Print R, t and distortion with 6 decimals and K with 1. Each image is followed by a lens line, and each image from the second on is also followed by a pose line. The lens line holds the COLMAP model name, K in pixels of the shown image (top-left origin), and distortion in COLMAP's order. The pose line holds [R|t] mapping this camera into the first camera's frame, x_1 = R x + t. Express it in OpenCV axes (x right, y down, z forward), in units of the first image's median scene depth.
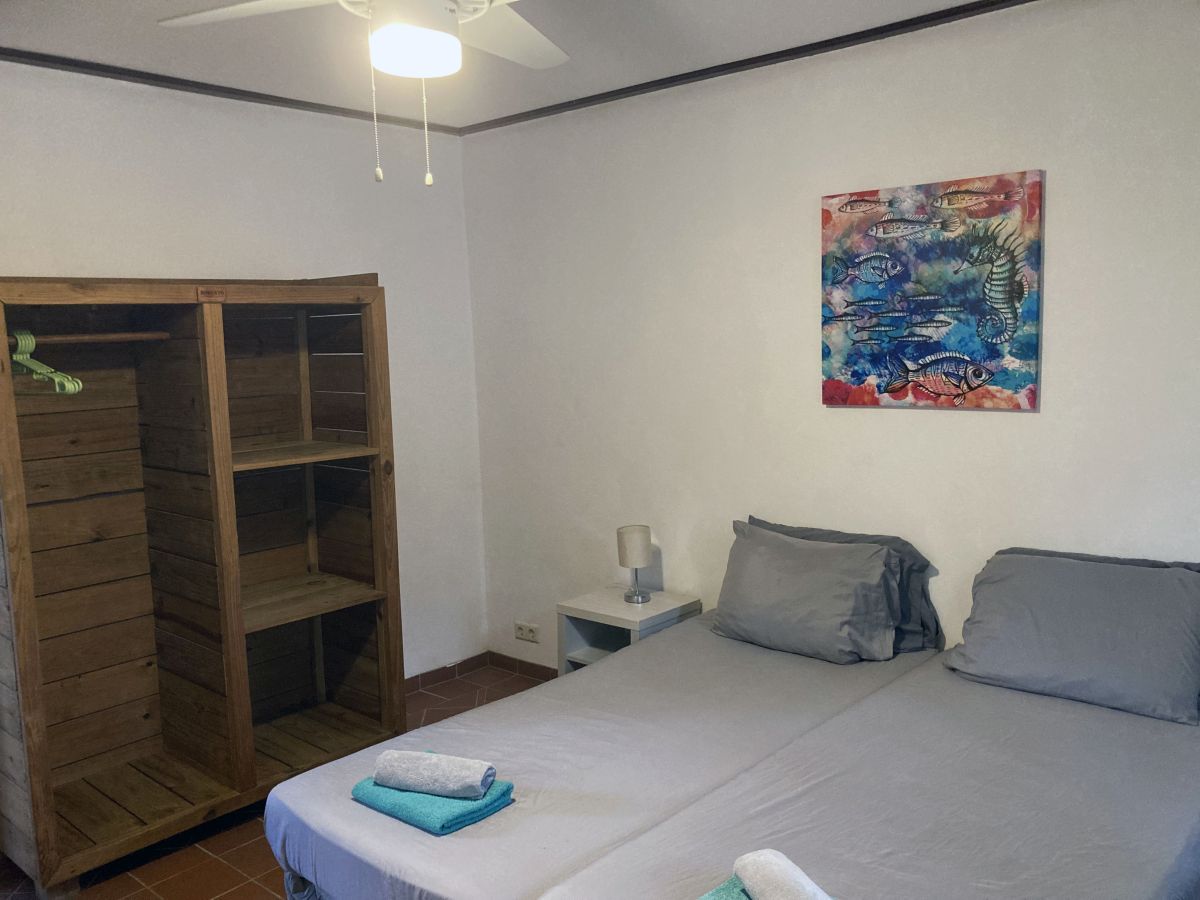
lens RADIAL K [[986.2, 0, 600.0], [0, 986.2, 450.0], [0, 0, 1]] dist [0.009233, -0.009604]
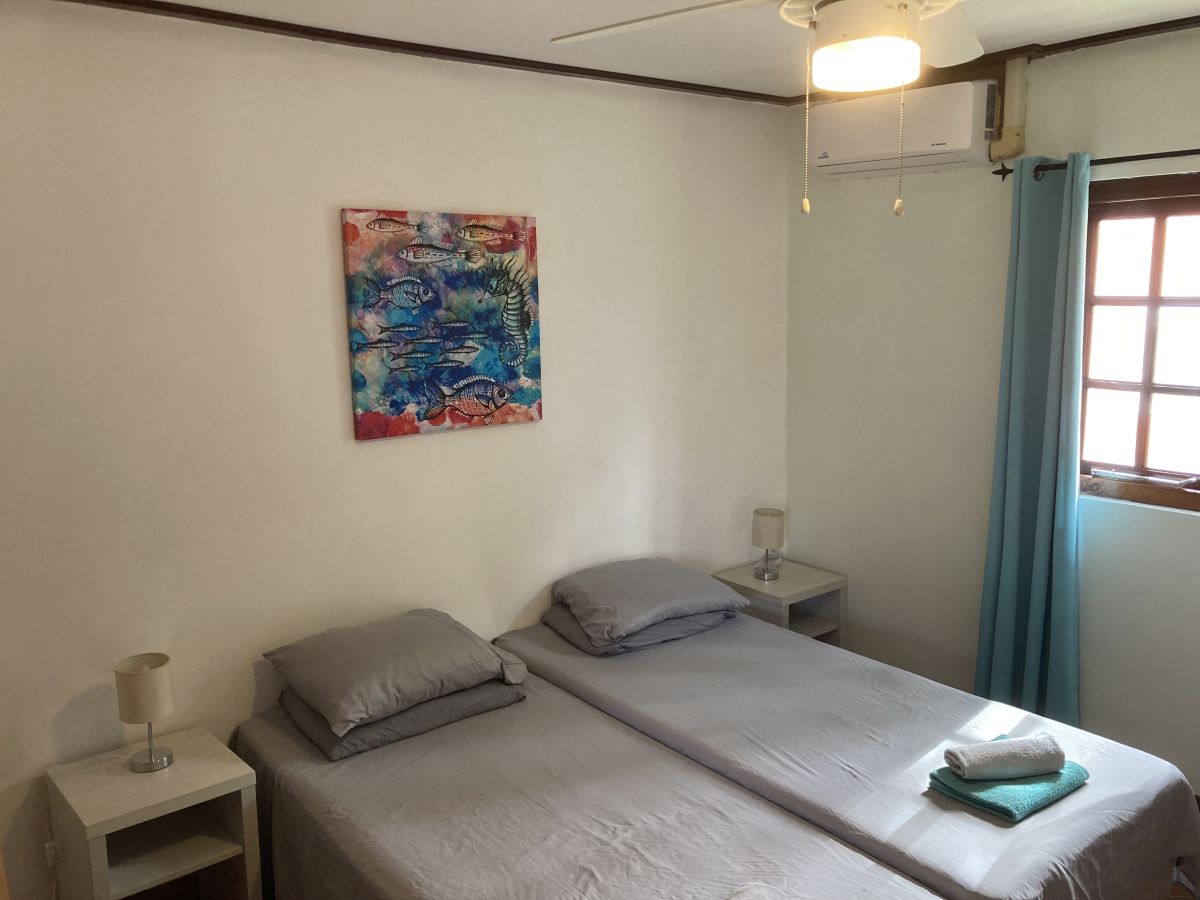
lens RADIAL K [[986.2, 0, 600.0], [0, 986.2, 450.0], [0, 0, 1]] dist [0.009233, -0.009604]
pose [[0.180330, -0.138242, 0.973843, -0.660178], [0.111260, 0.986587, 0.119448, -0.130135], [-0.977293, 0.086810, 0.193292, 0.659558]]
